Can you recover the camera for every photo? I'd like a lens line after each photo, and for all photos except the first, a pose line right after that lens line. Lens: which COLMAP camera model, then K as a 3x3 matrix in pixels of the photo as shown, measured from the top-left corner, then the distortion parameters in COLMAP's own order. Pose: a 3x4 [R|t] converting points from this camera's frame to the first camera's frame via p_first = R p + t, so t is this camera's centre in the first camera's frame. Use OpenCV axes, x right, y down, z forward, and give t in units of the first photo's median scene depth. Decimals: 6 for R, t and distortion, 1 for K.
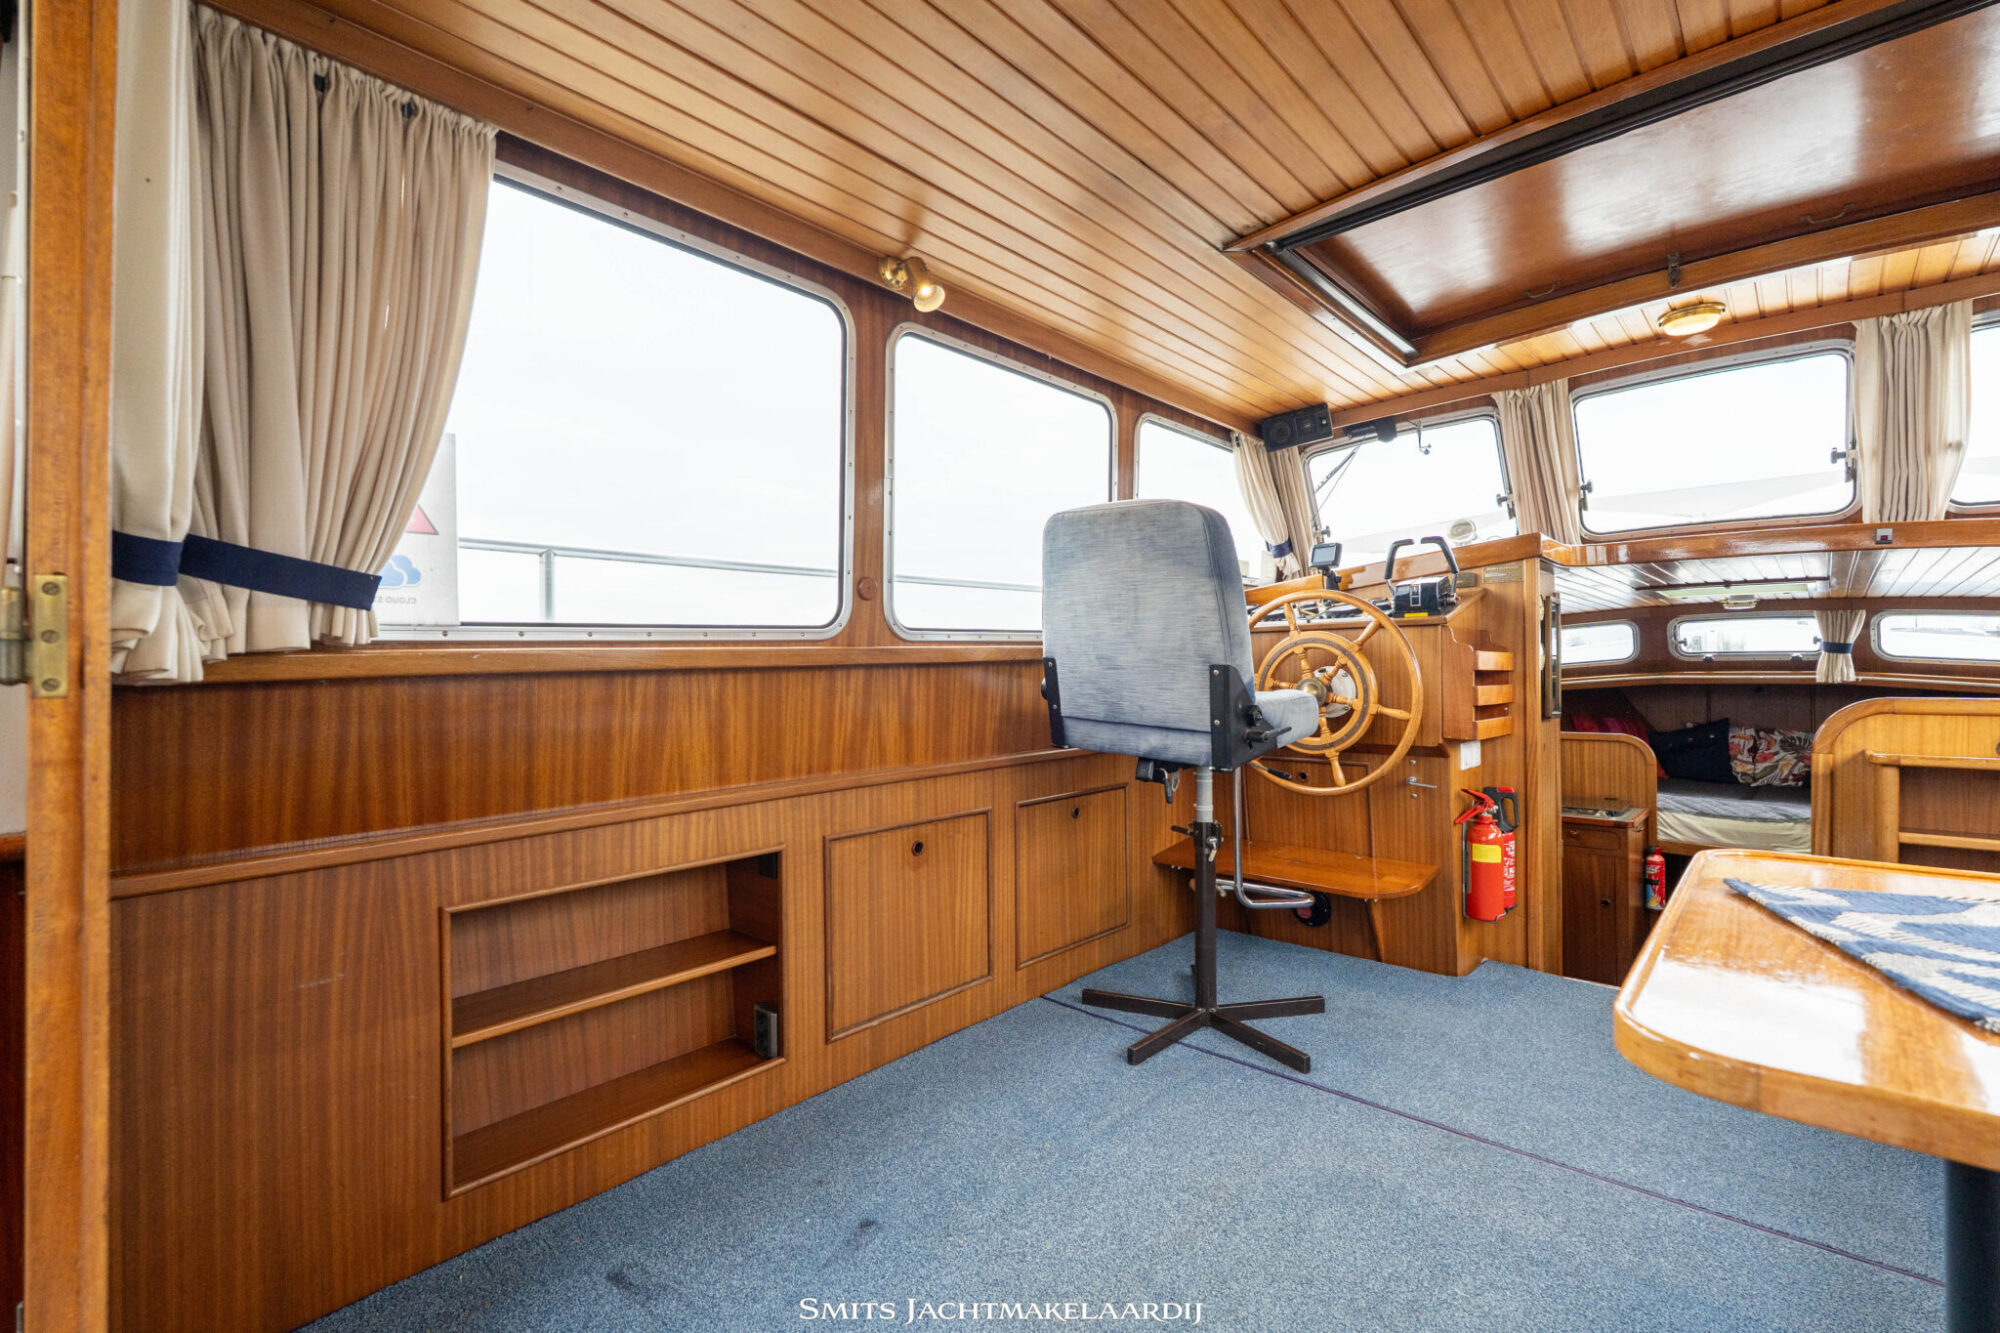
lens RADIAL K [[884.7, 0, 1000.0], [0, 884.7, 666.5], [0, 0, 1]] dist [-0.000724, -0.000203]
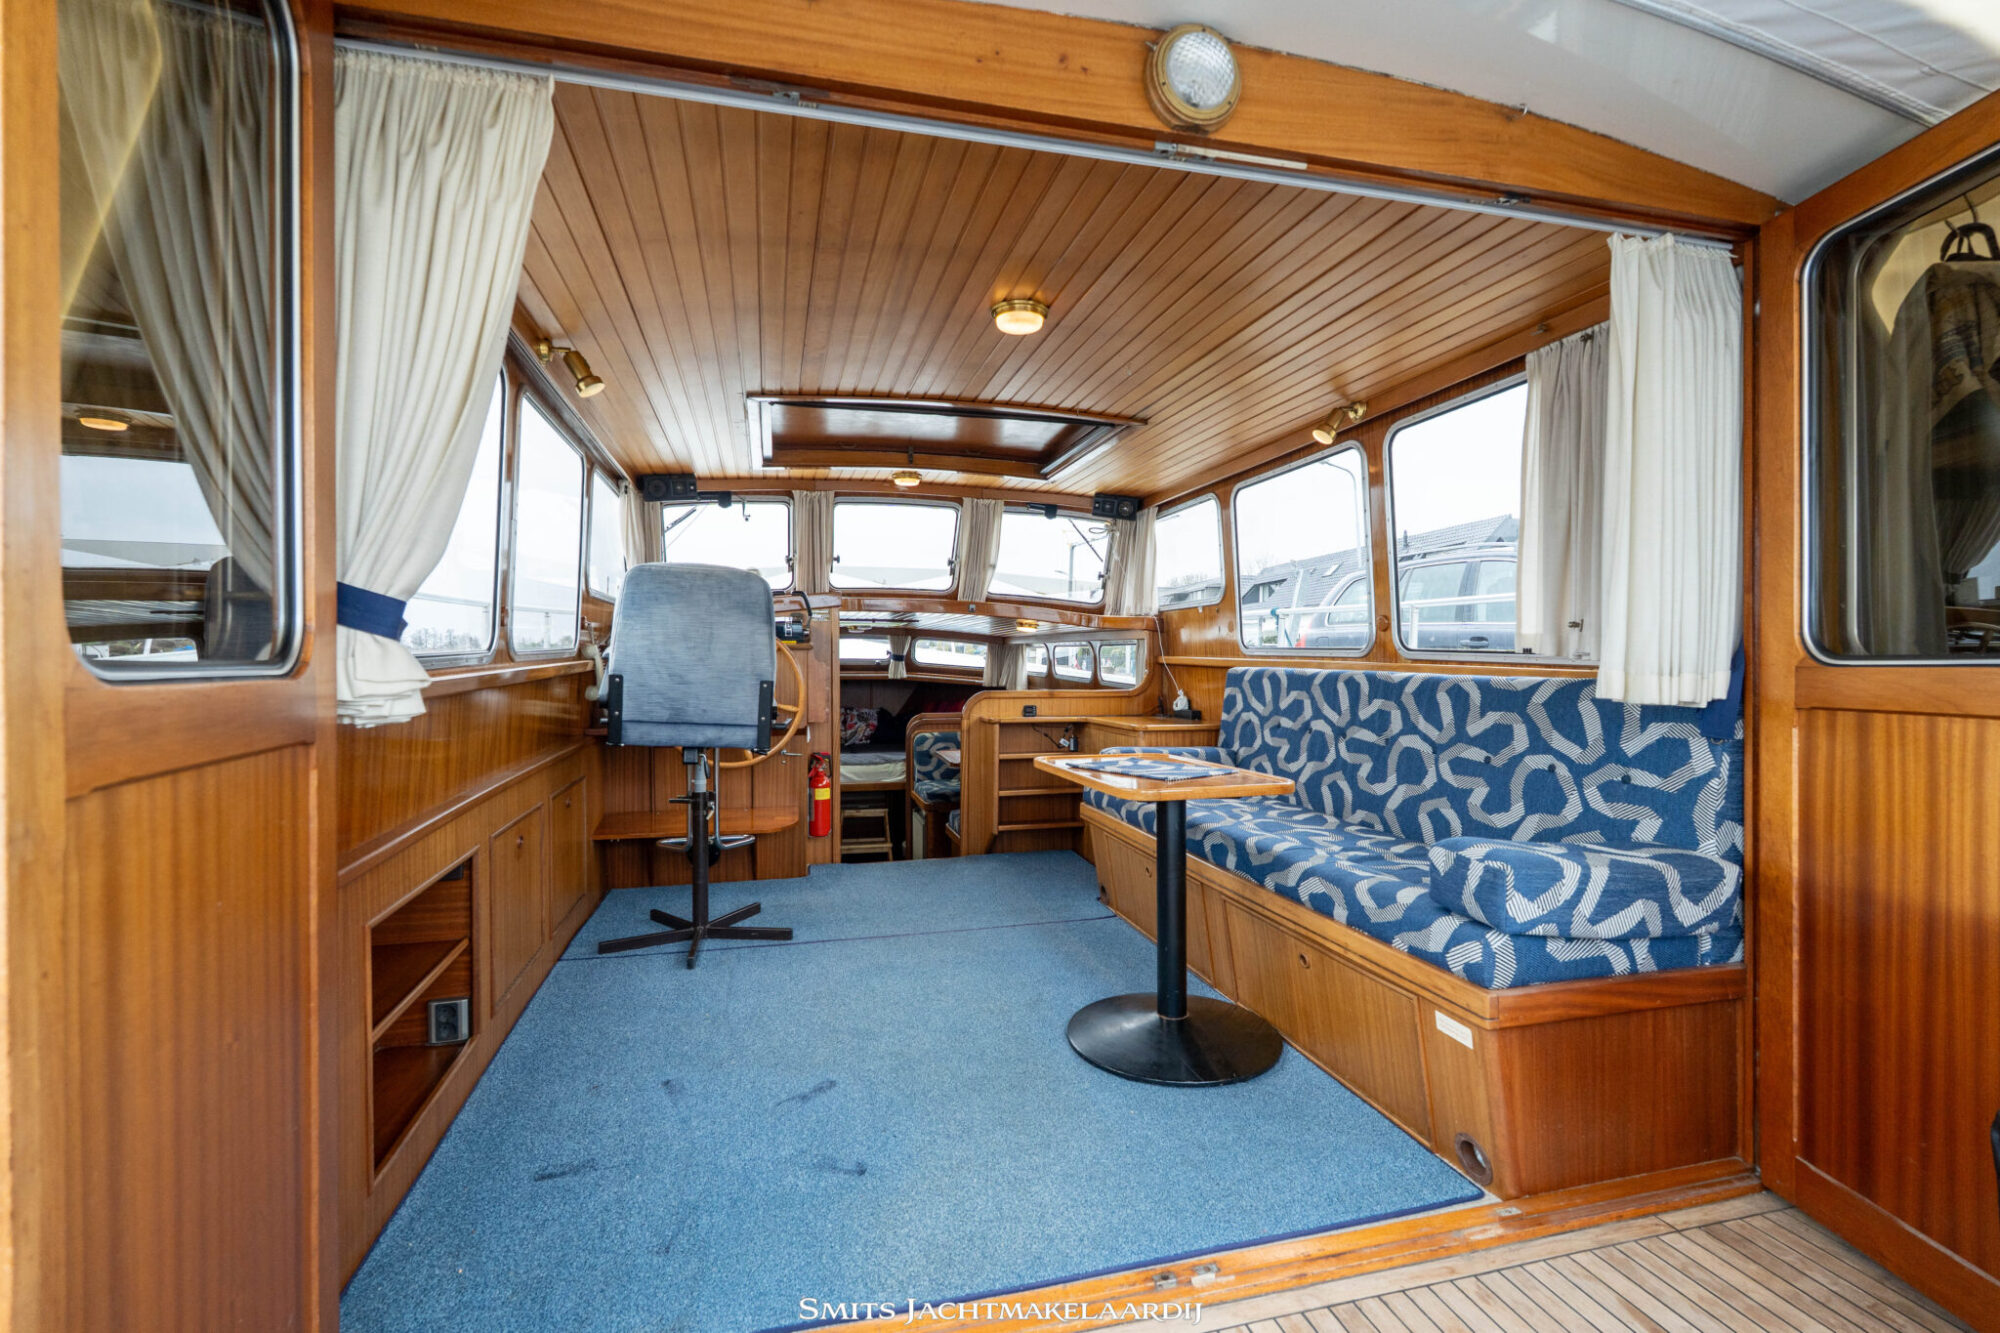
lens RADIAL K [[884.7, 0, 1000.0], [0, 884.7, 666.5], [0, 0, 1]] dist [-0.000724, -0.000203]
pose [[0.541084, -0.000276, 0.840969, -0.668542], [-0.009998, 0.999927, 0.006761, -0.033522], [-0.840909, -0.012066, 0.541041, -0.133151]]
